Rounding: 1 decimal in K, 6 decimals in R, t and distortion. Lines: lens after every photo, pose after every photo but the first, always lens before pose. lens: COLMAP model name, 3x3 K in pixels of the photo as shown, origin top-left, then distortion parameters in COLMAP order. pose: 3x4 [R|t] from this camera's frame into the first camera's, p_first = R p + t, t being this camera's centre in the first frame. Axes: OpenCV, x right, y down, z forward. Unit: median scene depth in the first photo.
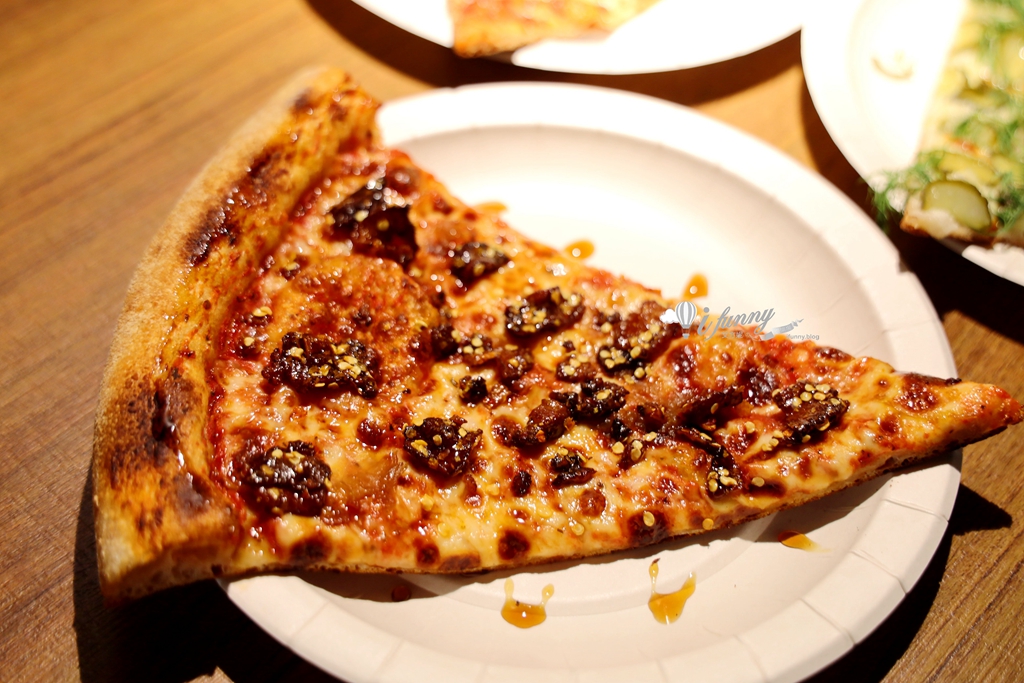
lens RADIAL K [[1500.8, 0, 512.0], [0, 1500.8, 341.5], [0, 0, 1]] dist [0.025078, 0.034817]
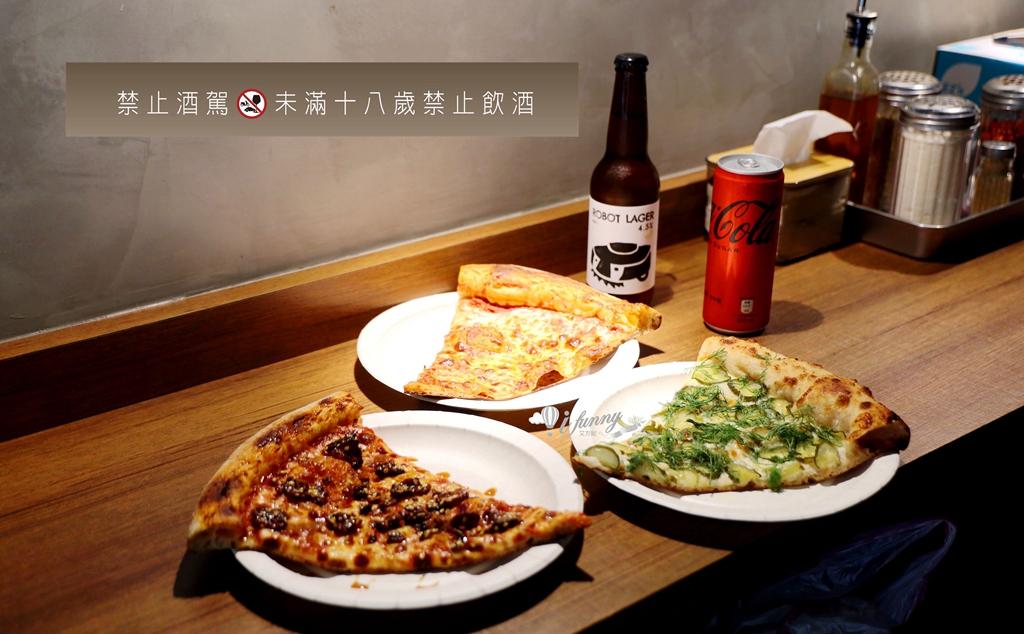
lens RADIAL K [[1296.1, 0, 512.0], [0, 1296.1, 317.0], [0, 0, 1]] dist [-0.005830, -0.001843]
pose [[0.981686, 0.030352, -0.188070, 0.573796], [-0.106969, 0.904725, -0.412346, 0.576166], [0.157637, 0.424912, 0.891403, -0.873488]]
